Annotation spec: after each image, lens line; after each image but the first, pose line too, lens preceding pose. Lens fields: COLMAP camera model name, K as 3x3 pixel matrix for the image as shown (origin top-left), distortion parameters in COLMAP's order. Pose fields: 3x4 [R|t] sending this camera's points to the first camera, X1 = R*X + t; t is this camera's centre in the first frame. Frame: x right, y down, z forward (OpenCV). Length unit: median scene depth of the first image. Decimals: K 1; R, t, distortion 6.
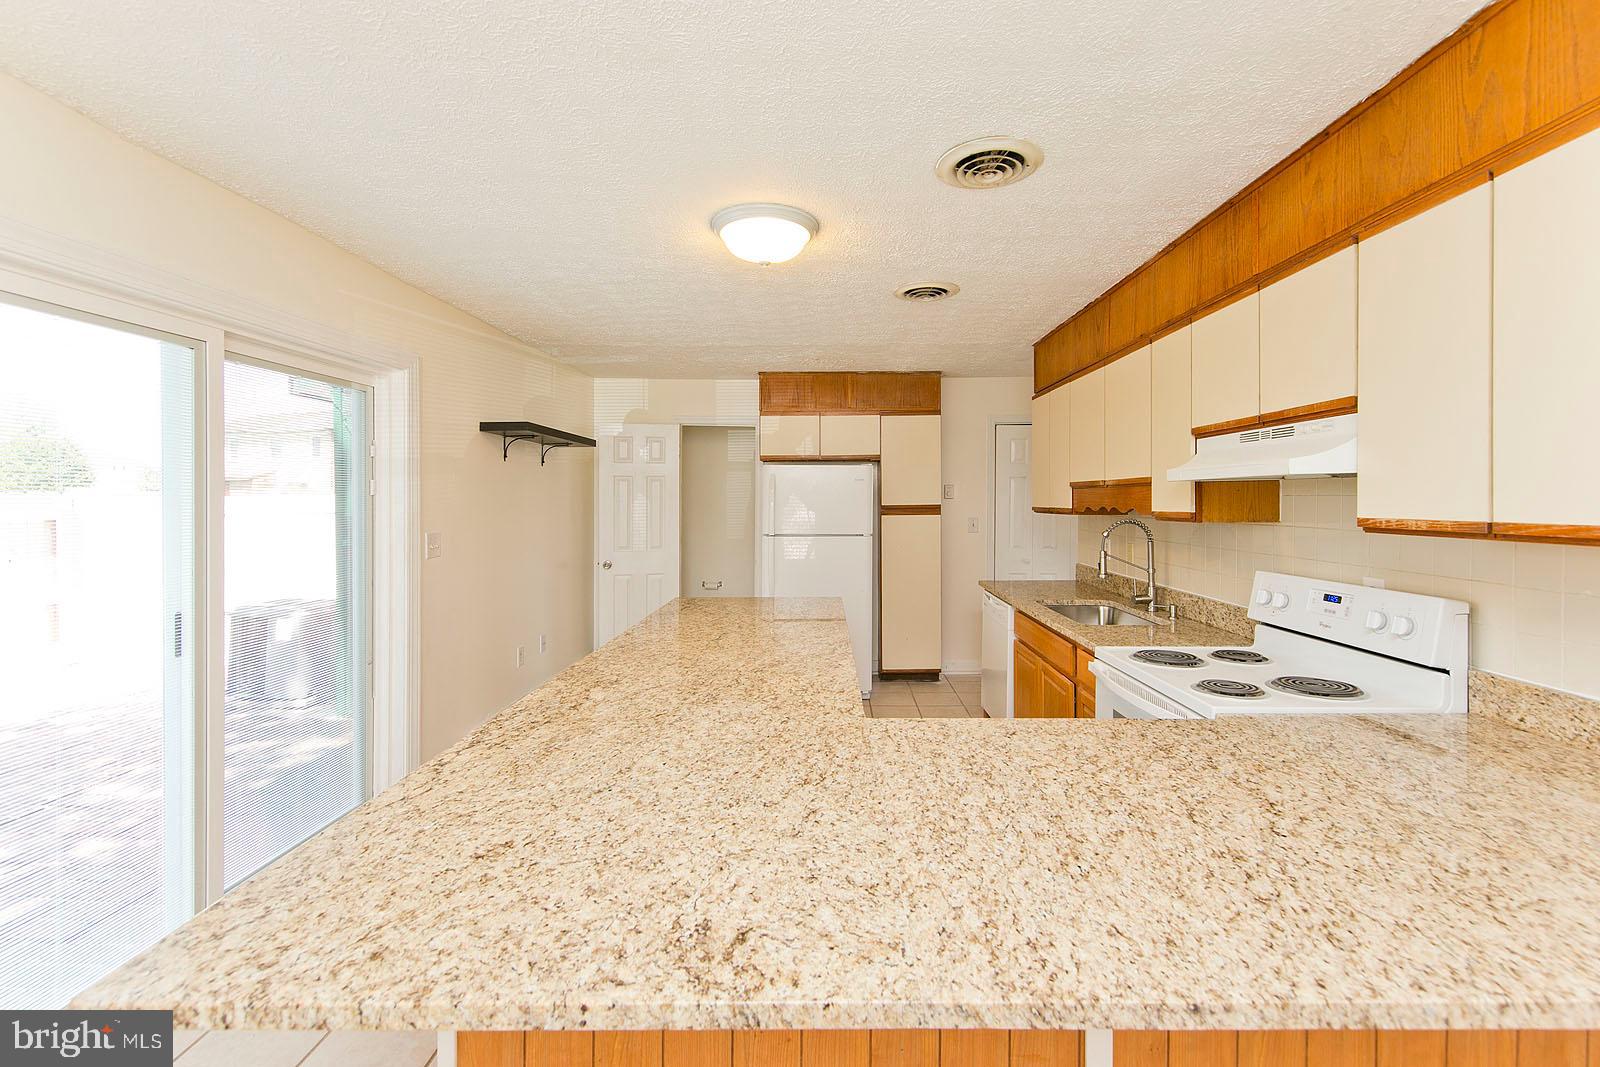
lens RADIAL K [[703.9, 0, 835.8], [0, 703.9, 514.2], [0, 0, 1]] dist [0.012921, -0.006796]
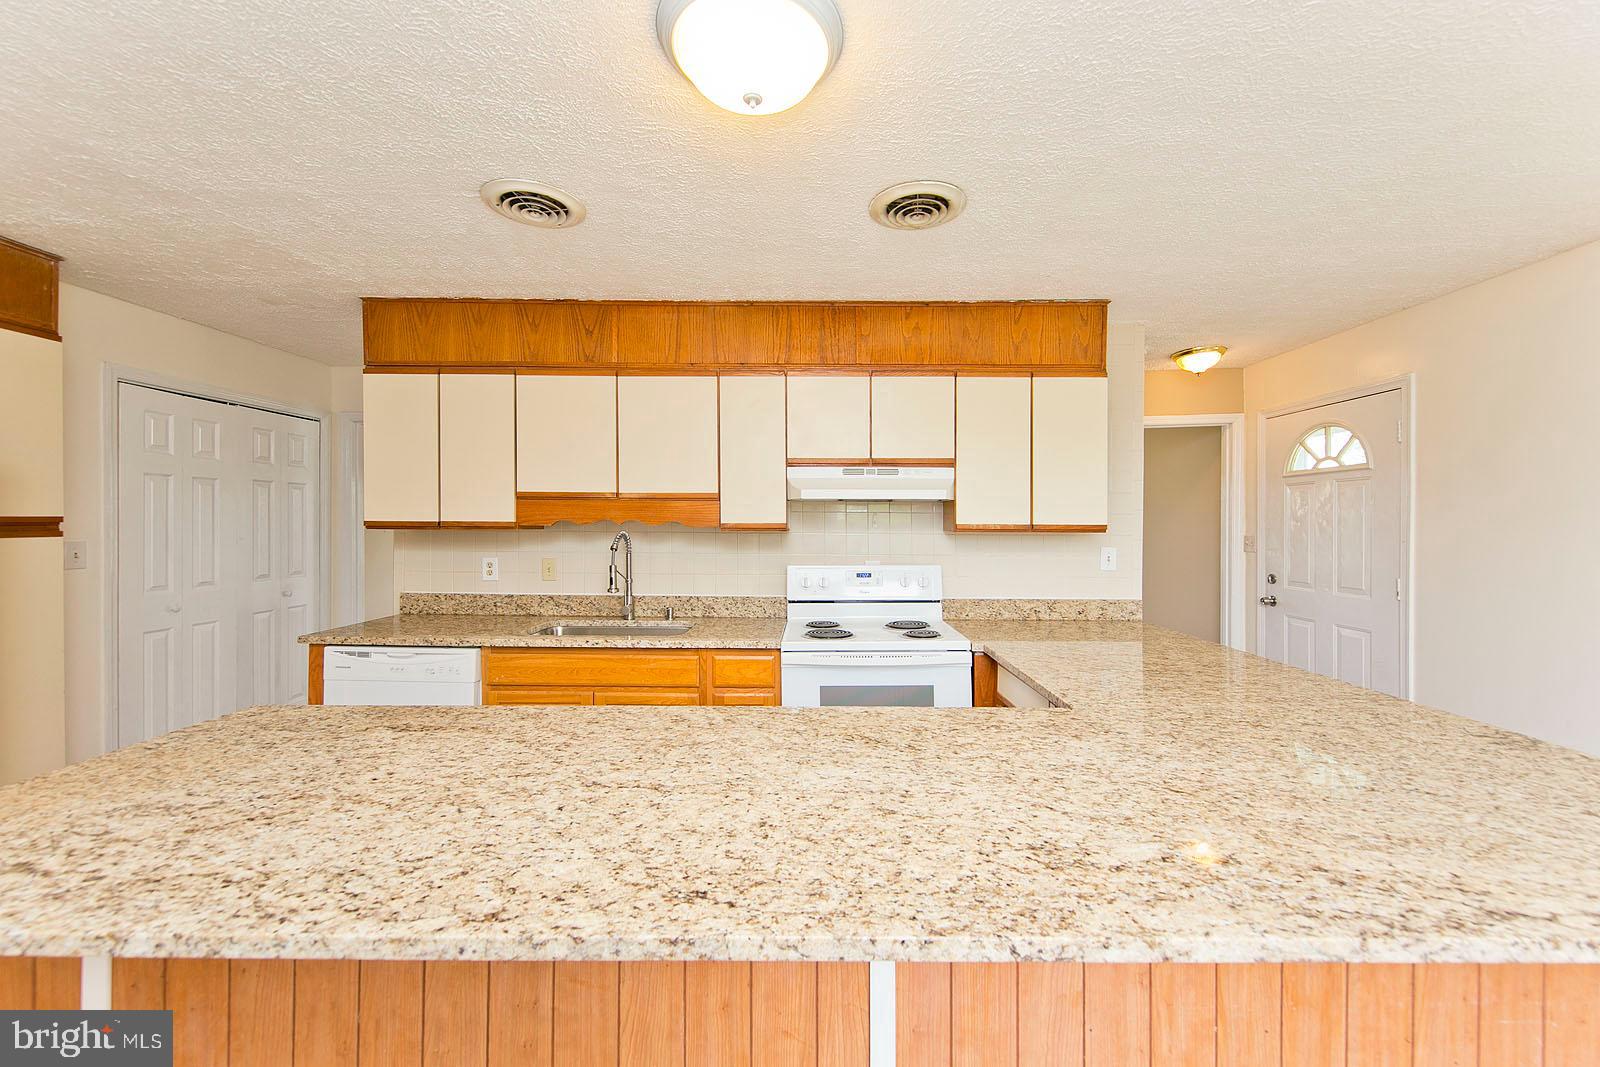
lens RADIAL K [[615.4, 0, 806.2], [0, 615.4, 536.1], [0, 0, 1]] dist [0.007209, -0.004082]
pose [[0.021306, -0.018656, 0.999599, -1.010831], [0.015025, 0.999719, 0.018338, 0.000714], [-0.999660, 0.014628, 0.021580, 1.540145]]
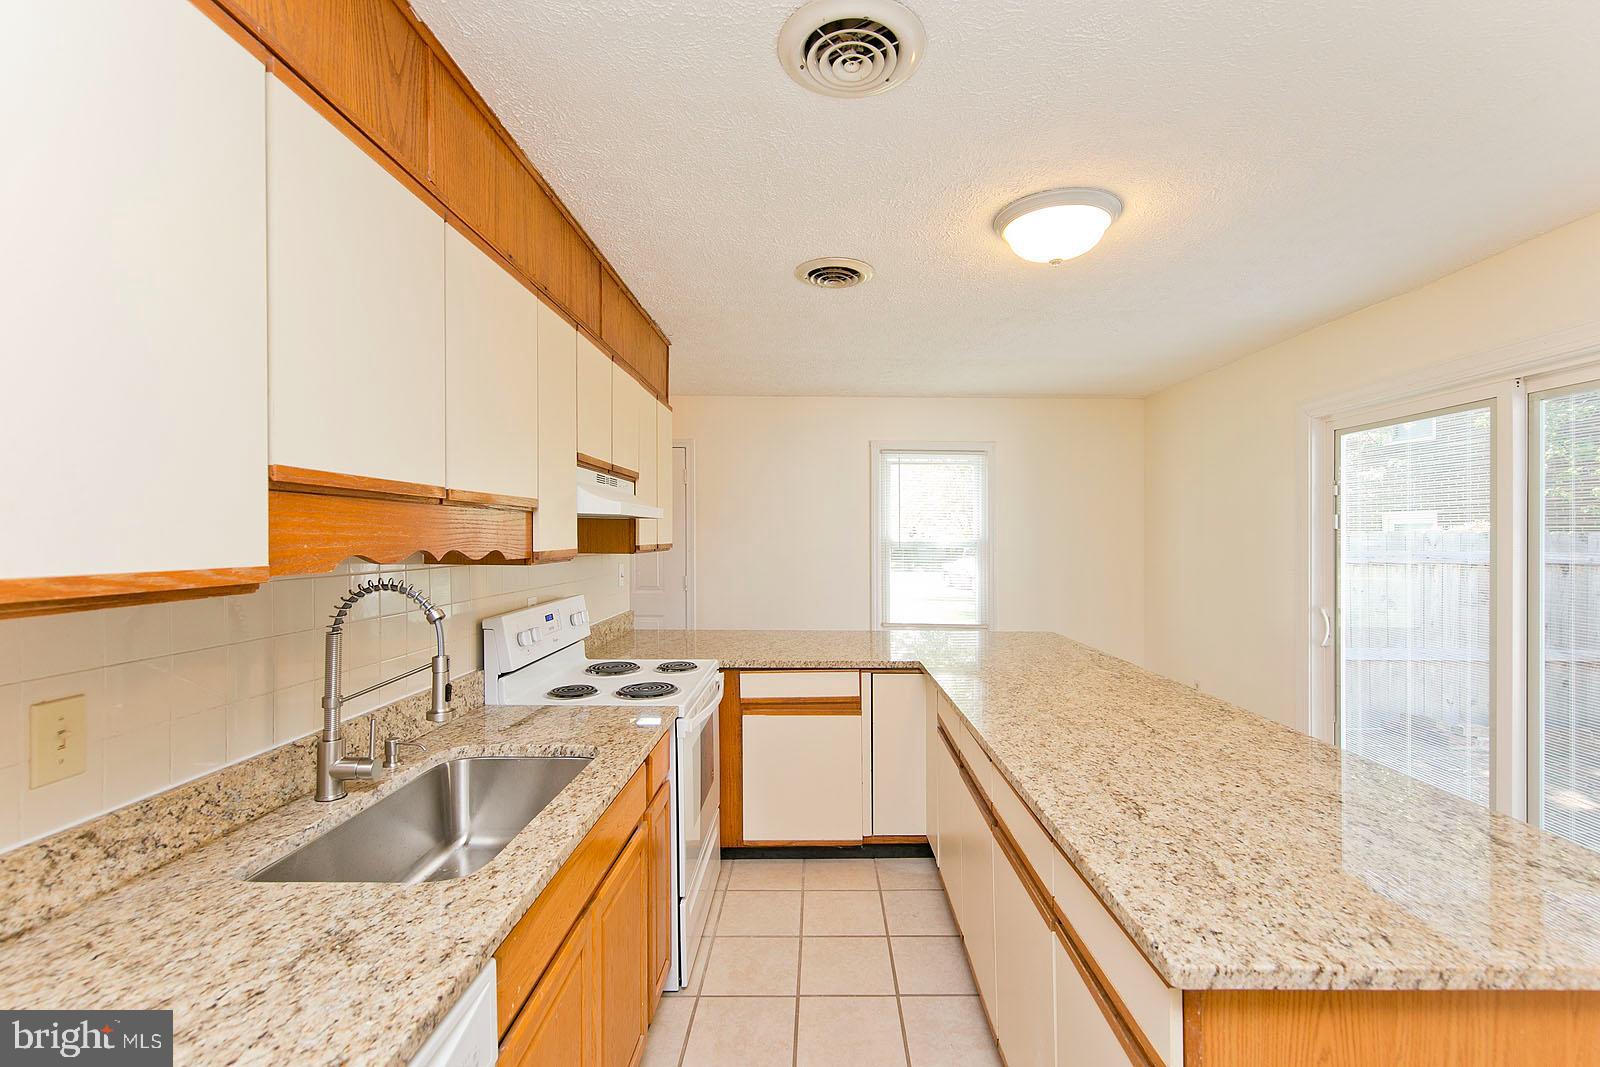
lens RADIAL K [[720.9, 0, 843.2], [0, 720.9, 536.5], [0, 0, 1]] dist [0.012101, -0.007990]
pose [[-0.999838, -0.004448, -0.017441, 0.314776], [-0.004839, 0.999737, 0.022427, -0.063713], [0.017336, 0.022508, -0.999596, 3.099623]]
